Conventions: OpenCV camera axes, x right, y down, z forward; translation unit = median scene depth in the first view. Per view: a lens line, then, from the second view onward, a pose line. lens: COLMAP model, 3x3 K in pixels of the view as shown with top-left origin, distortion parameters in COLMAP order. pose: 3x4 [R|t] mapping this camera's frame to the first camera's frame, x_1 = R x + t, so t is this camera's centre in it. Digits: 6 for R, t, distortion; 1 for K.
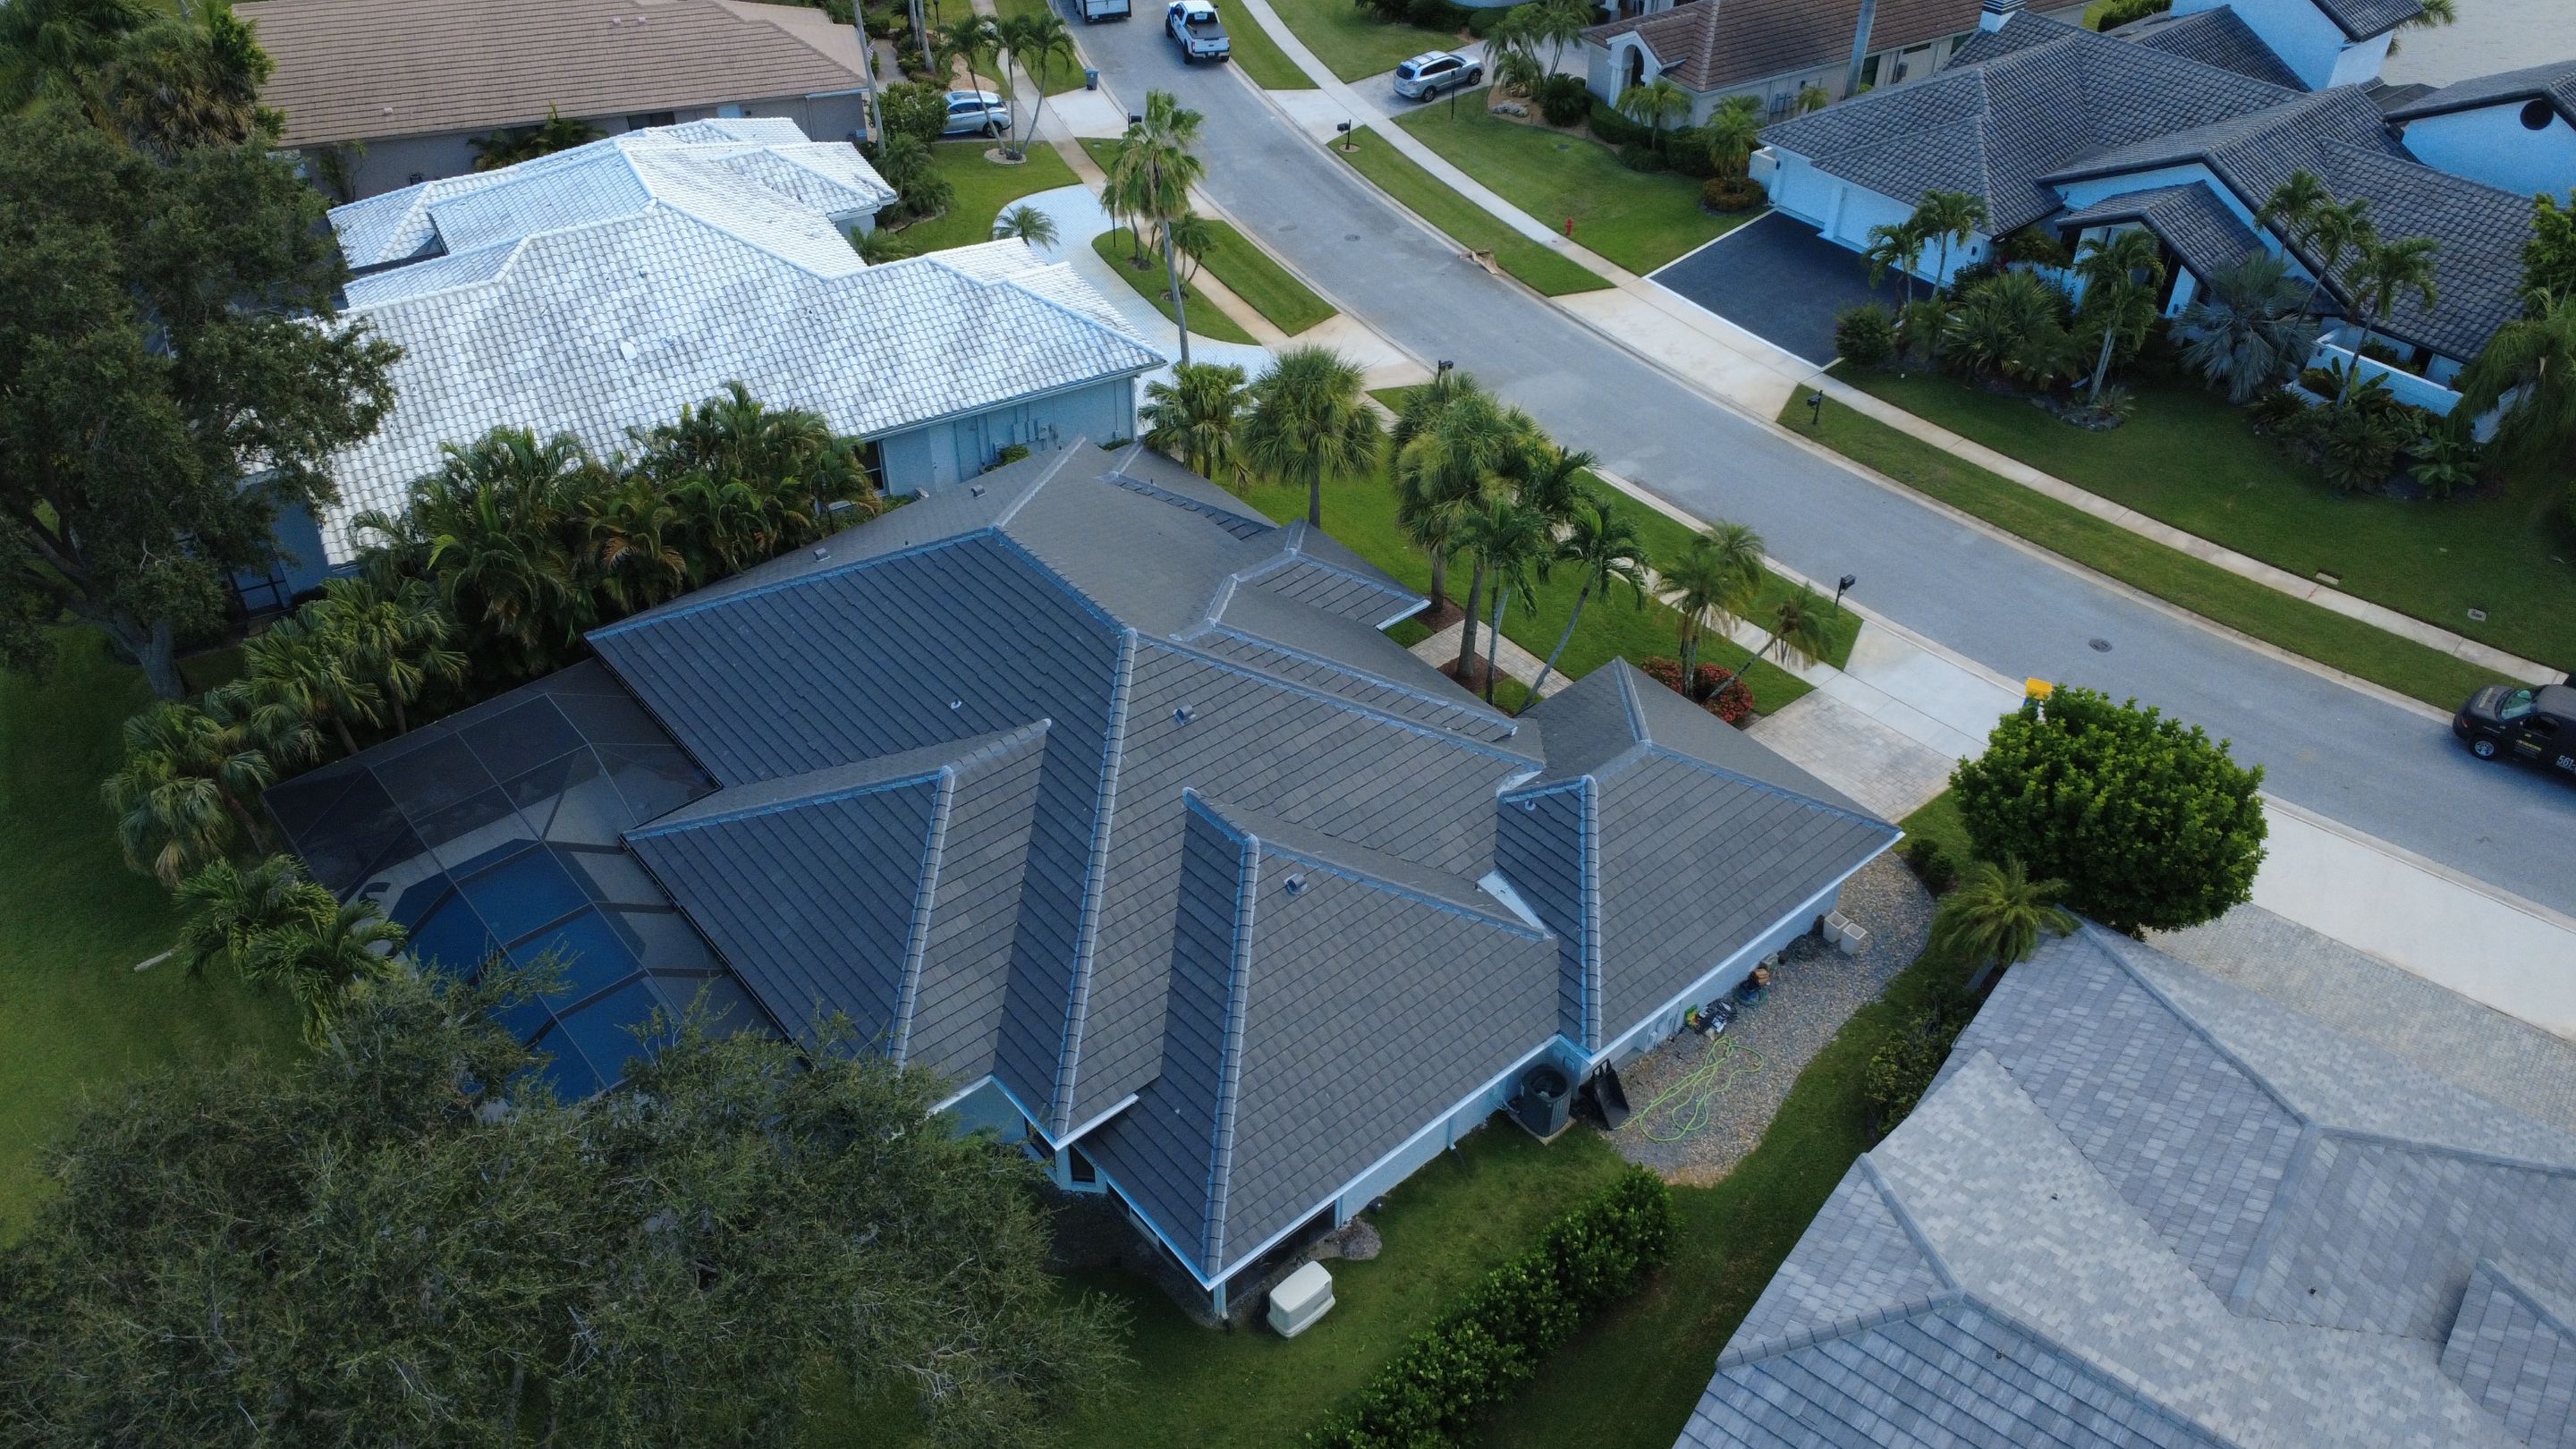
lens RADIAL K [[1871.3, 0, 1288.0], [0, 1871.3, 724.5], [0, 0, 1]] dist [-0.002799, 0.006930]
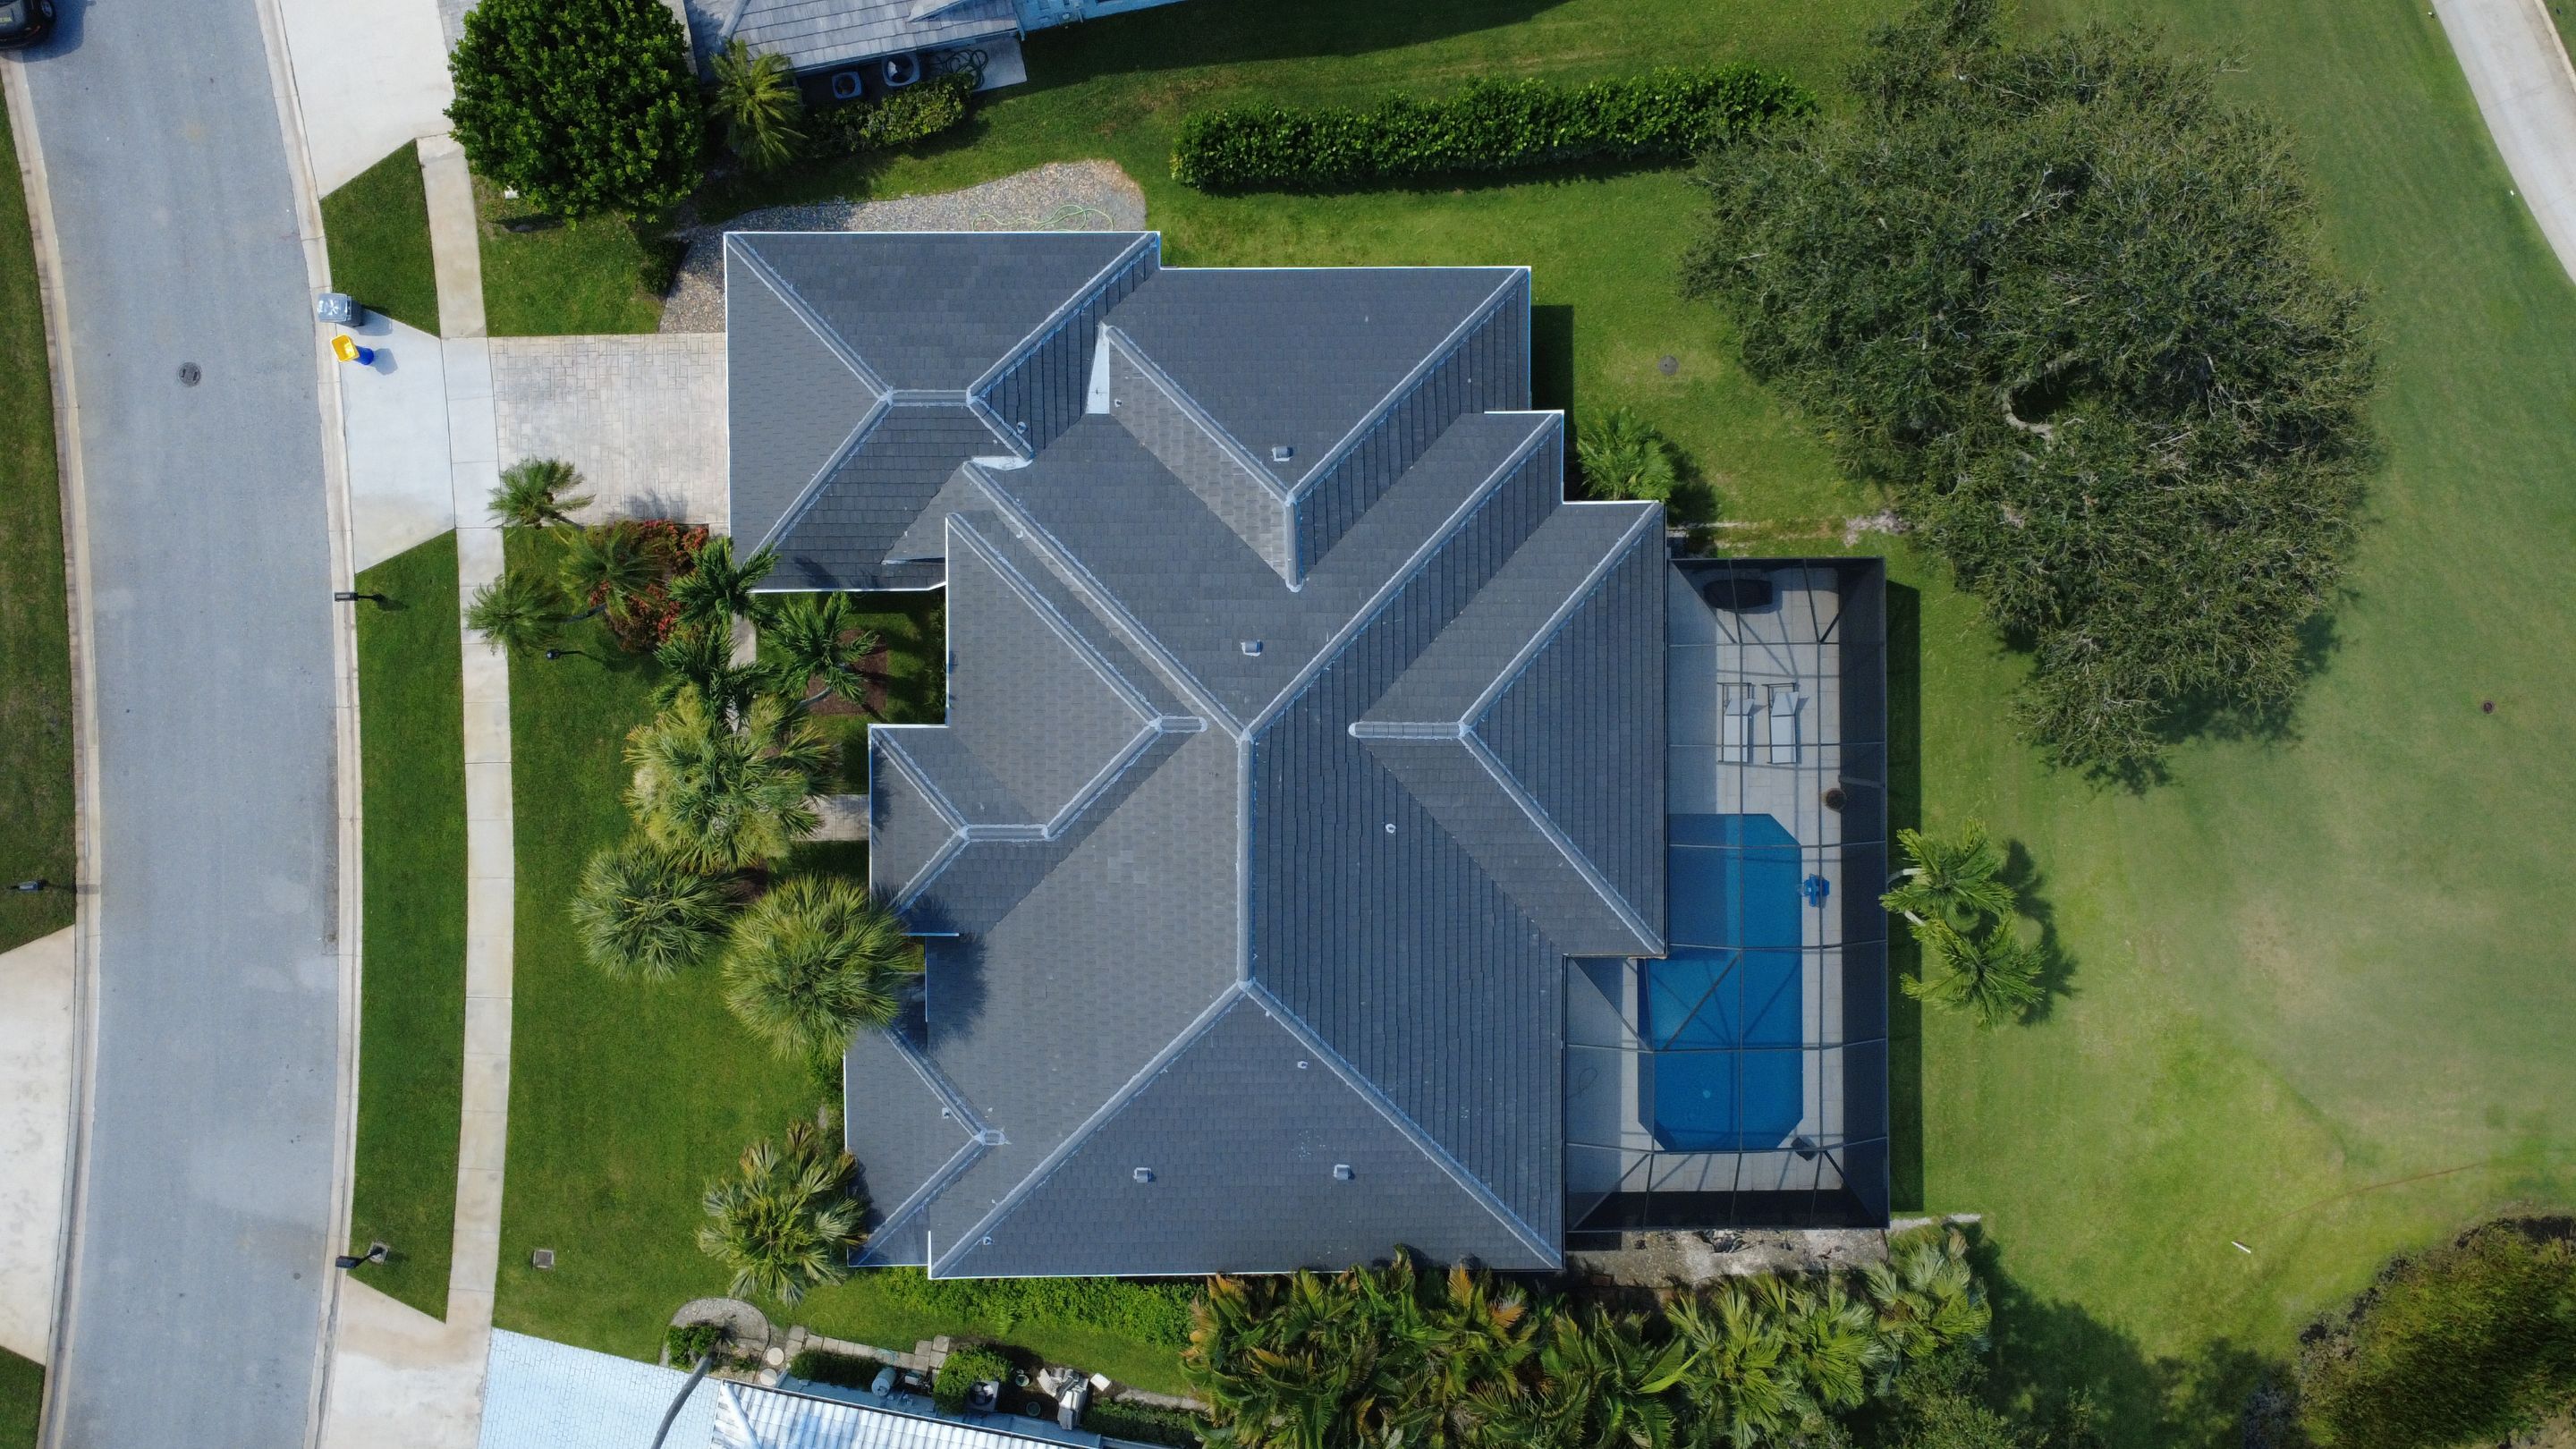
lens RADIAL K [[1863.0, 0, 1288.0], [0, 1863.0, 724.5], [0, 0, 1]] dist [0.003375, -0.000504]
pose [[-0.765453, -0.642422, -0.037085, -0.052042], [0.383101, -0.501258, 0.775870, -0.731971], [-0.517025, 0.579685, 0.629802, 0.308519]]
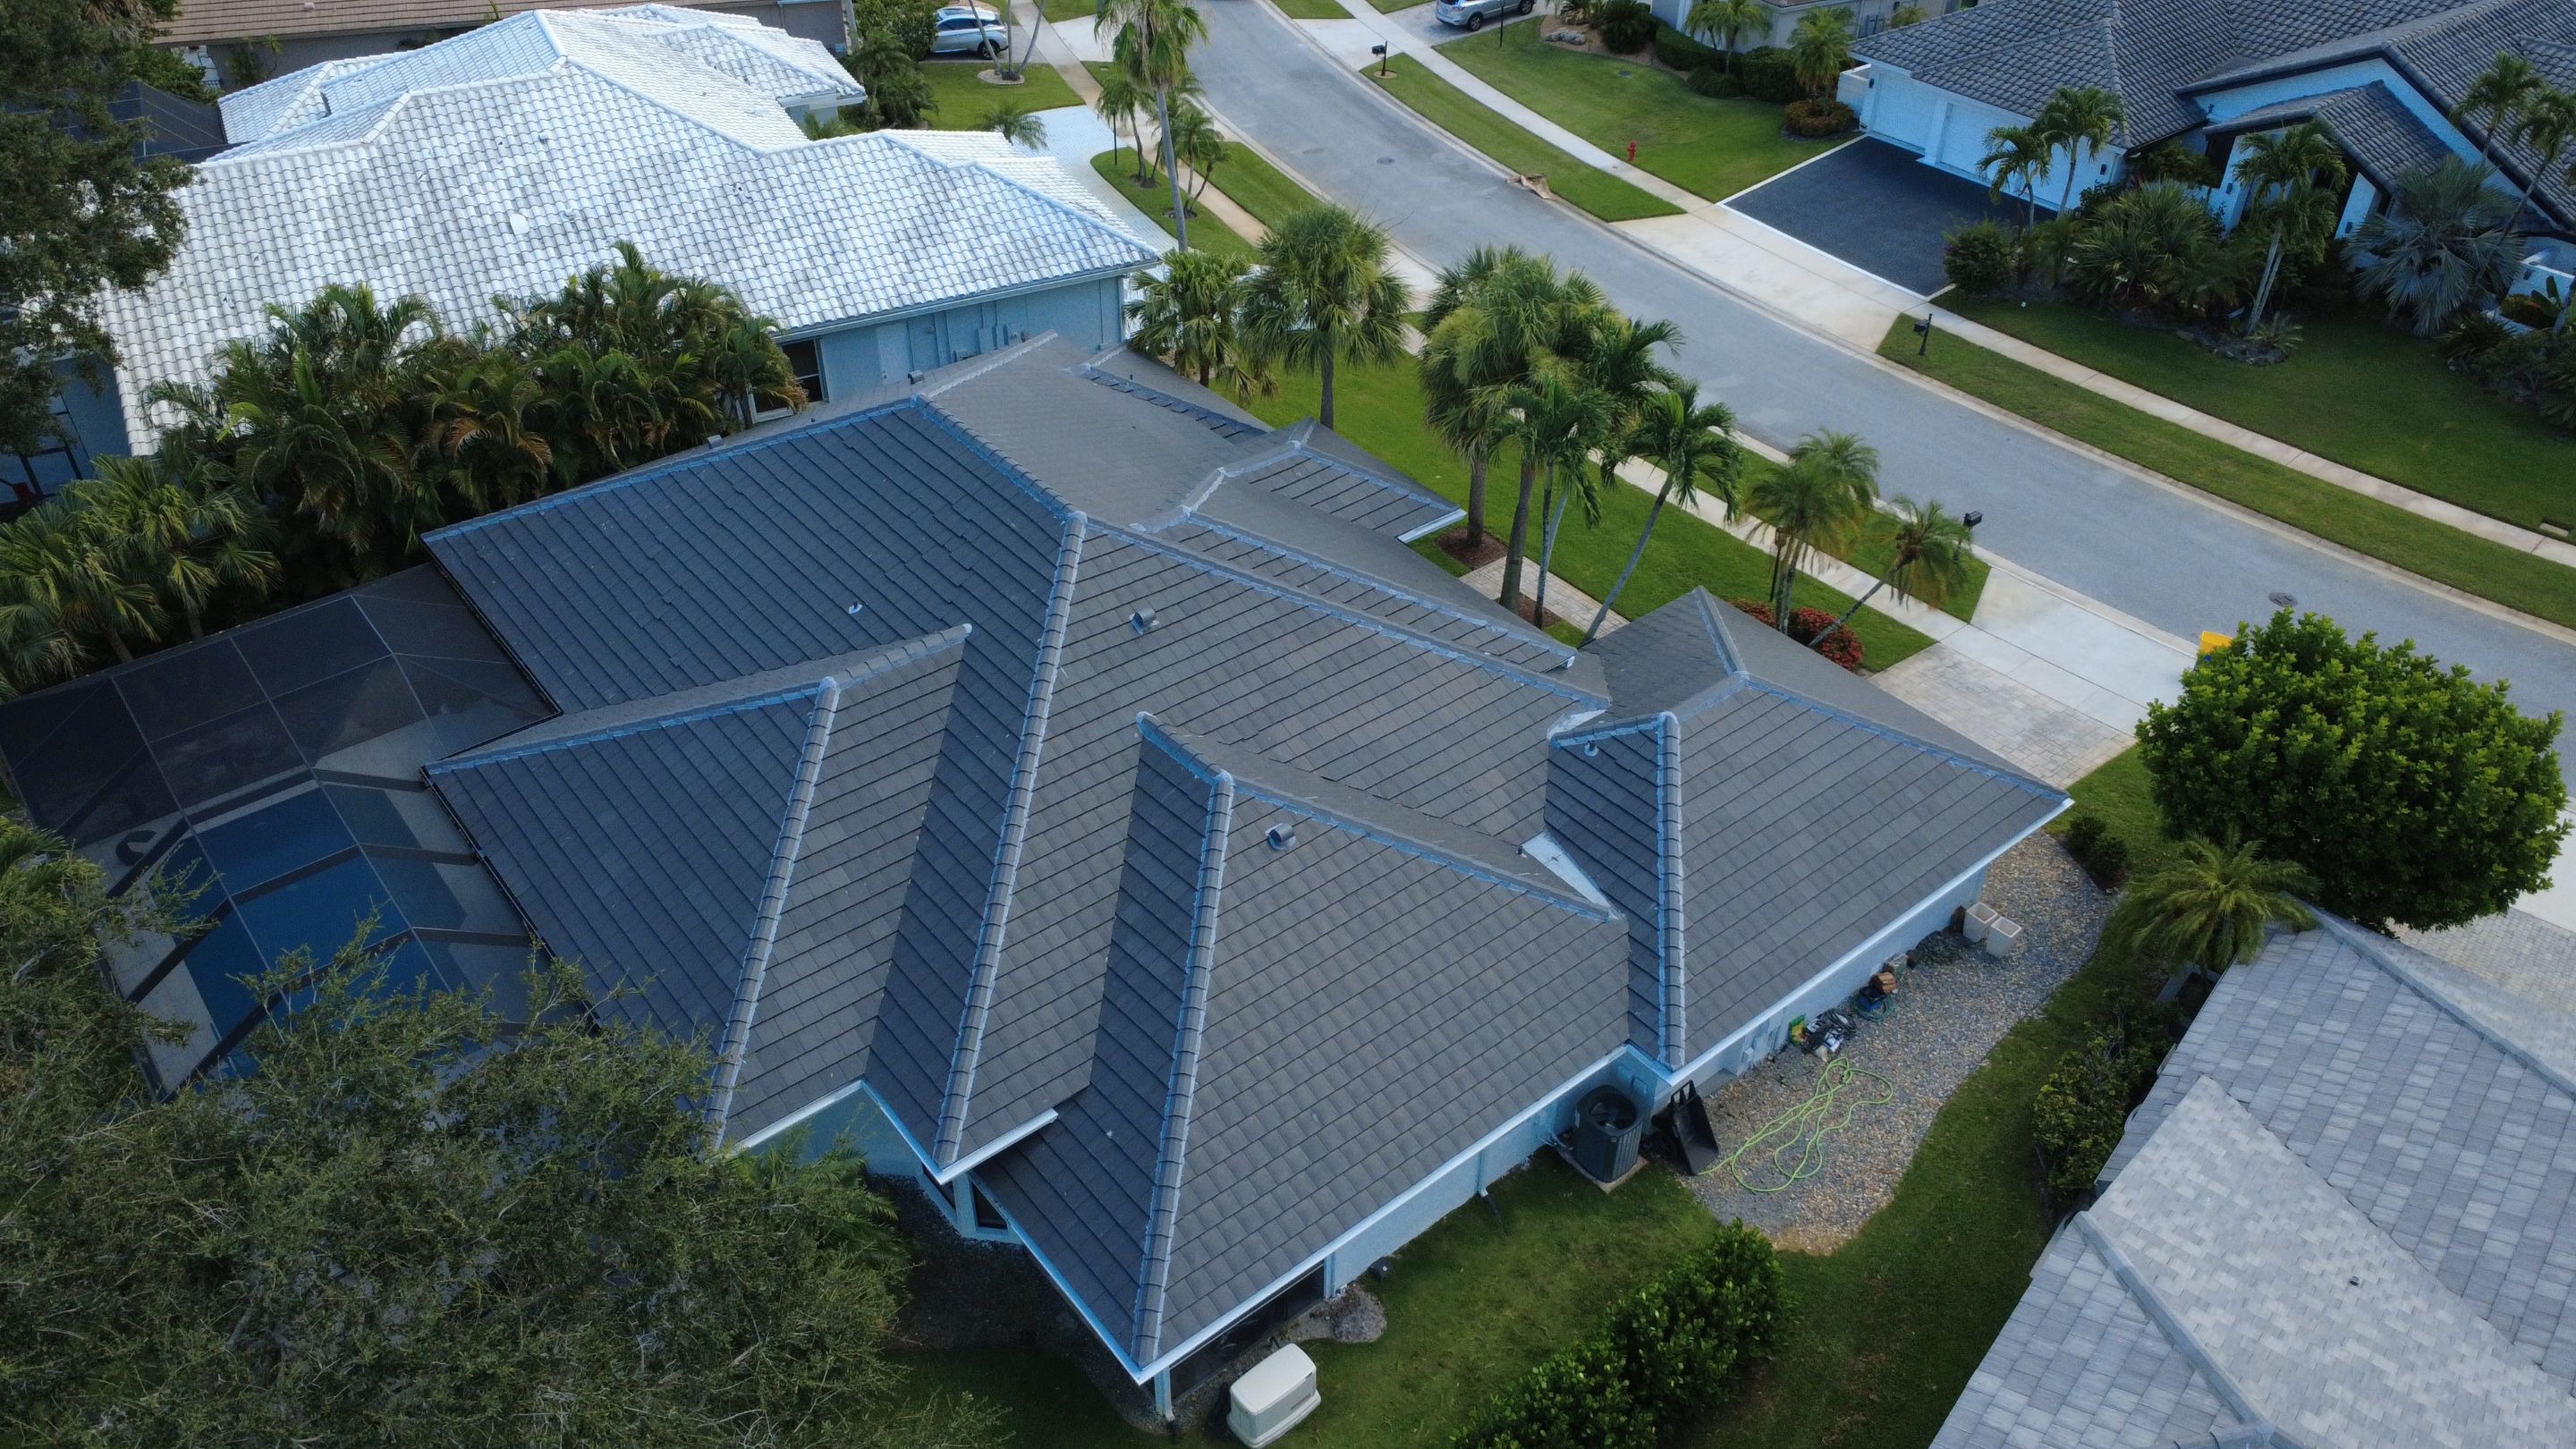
lens RADIAL K [[1871.3, 0, 1288.0], [0, 1871.3, 724.5], [0, 0, 1]] dist [-0.002799, 0.006930]
pose [[0.999642, 0.017764, -0.020031, 0.017679], [-0.018290, 0.999485, -0.026371, 0.049620], [0.019553, 0.026728, 0.999452, 0.203482]]
